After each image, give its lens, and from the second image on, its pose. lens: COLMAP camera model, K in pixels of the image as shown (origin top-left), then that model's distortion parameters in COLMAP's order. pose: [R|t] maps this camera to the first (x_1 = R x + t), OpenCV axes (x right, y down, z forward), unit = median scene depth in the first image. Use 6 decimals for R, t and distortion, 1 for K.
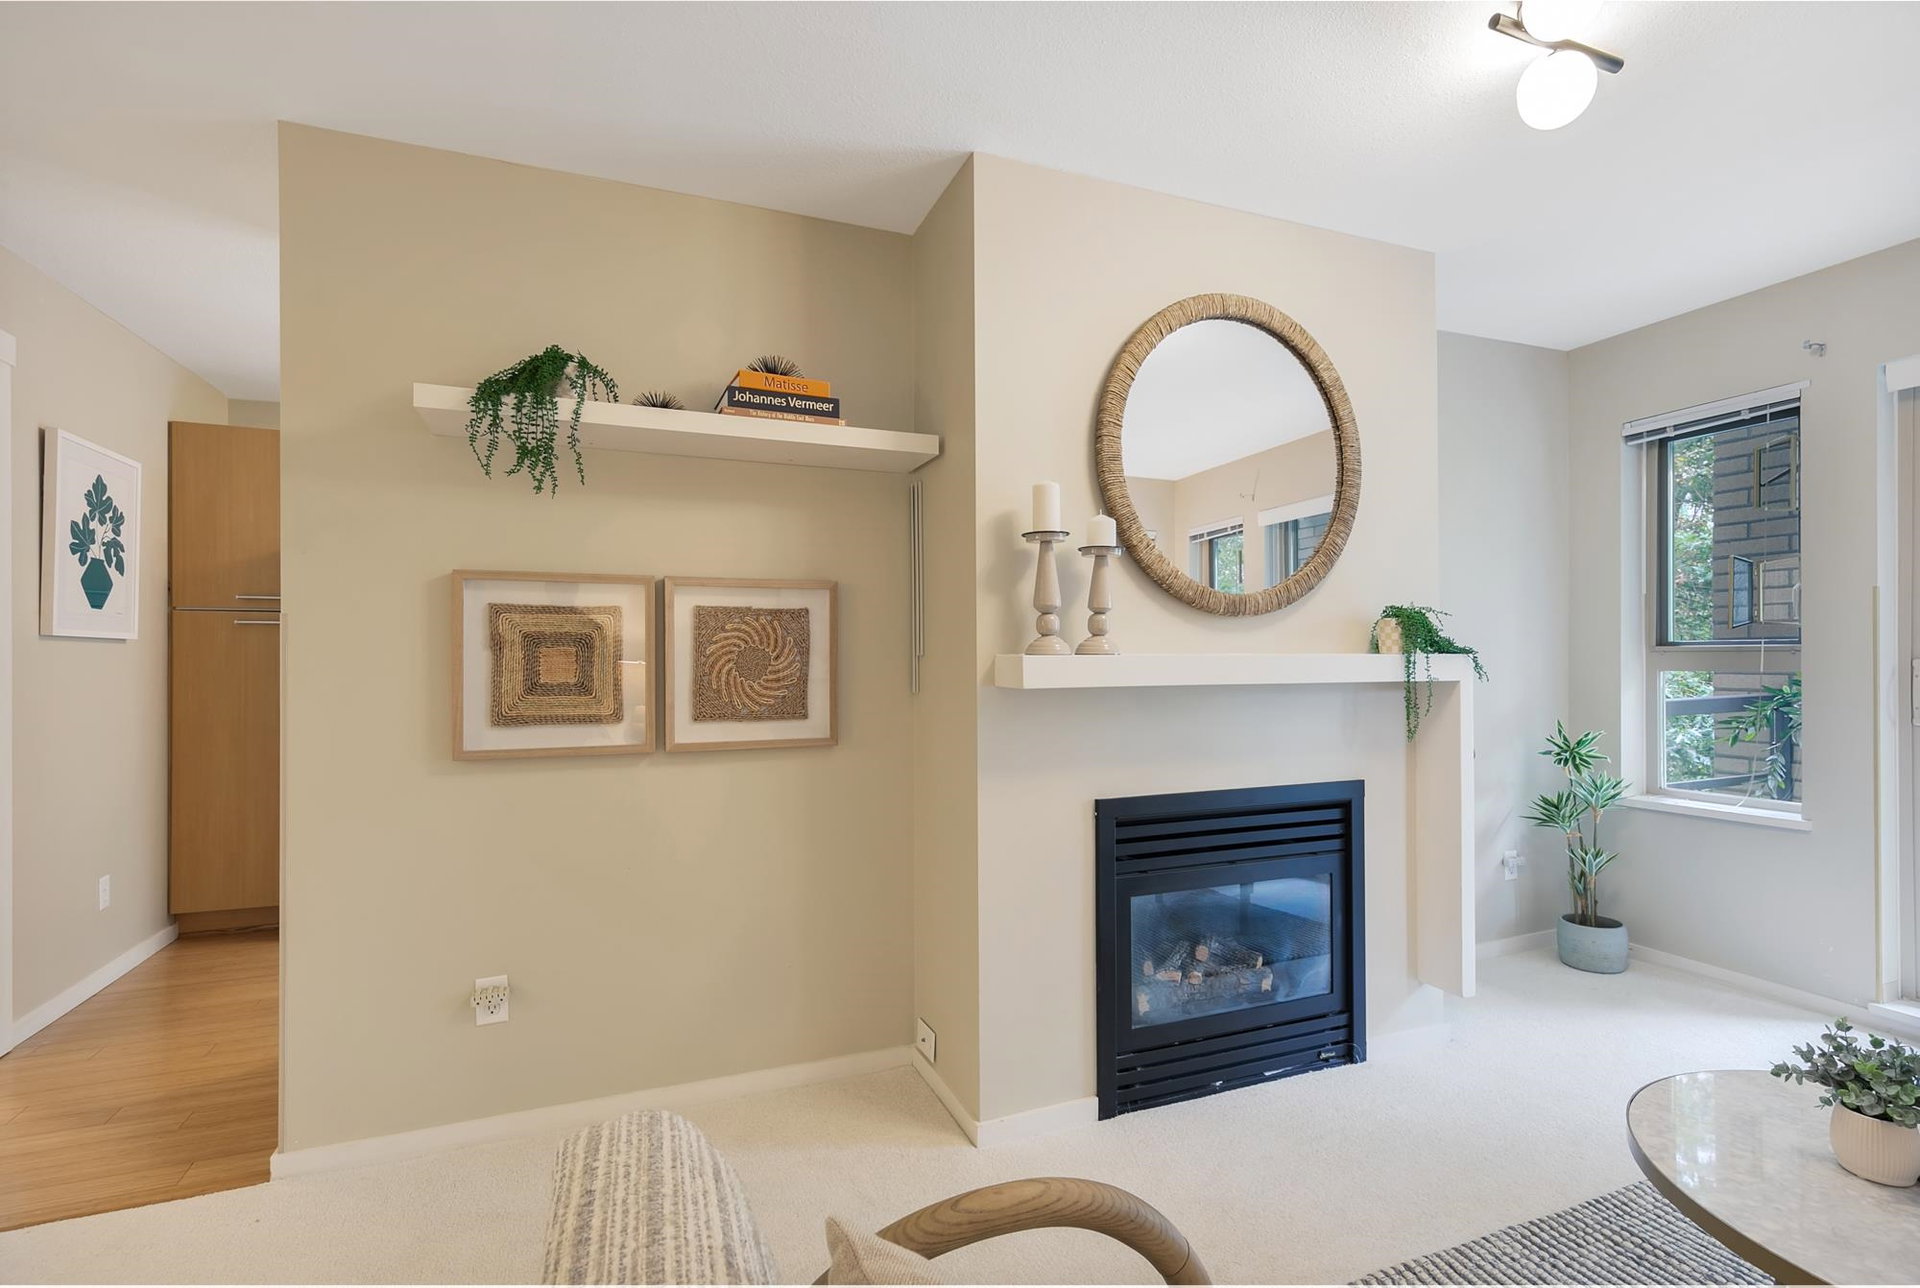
lens RADIAL K [[870.5, 0, 959.8], [0, 870.5, 656.5], [0, 0, 1]] dist [-0.000717, 0.000148]
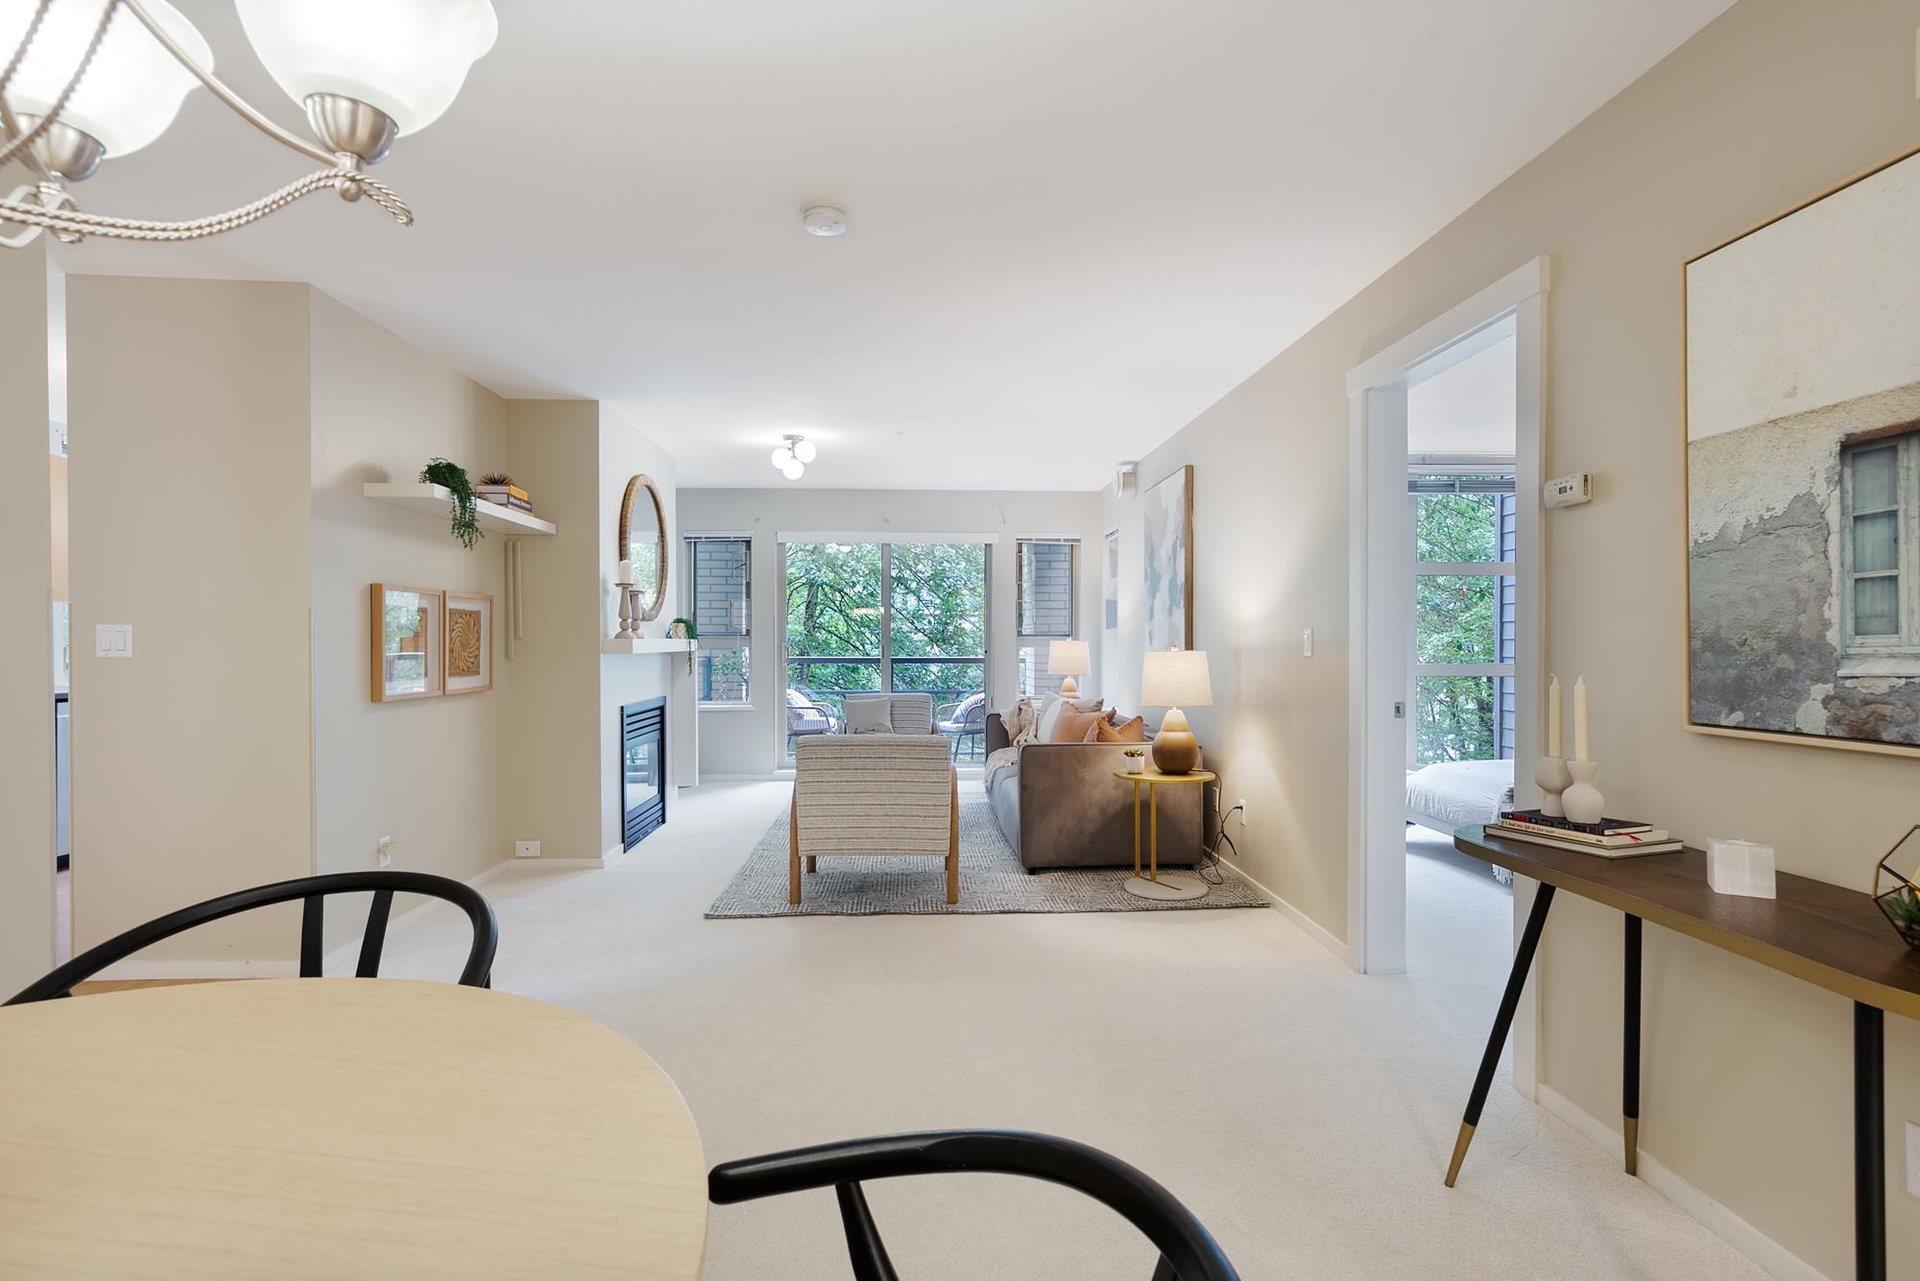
lens RADIAL K [[870.5, 0, 959.8], [0, 870.5, 653.0], [0, 0, 1]] dist [-0.000717, 0.000148]
pose [[0.317449, -0.007495, 0.948246, -1.410543], [-0.002455, 0.999959, 0.008725, 0.010098], [-0.948272, -0.005098, 0.317417, -0.418669]]
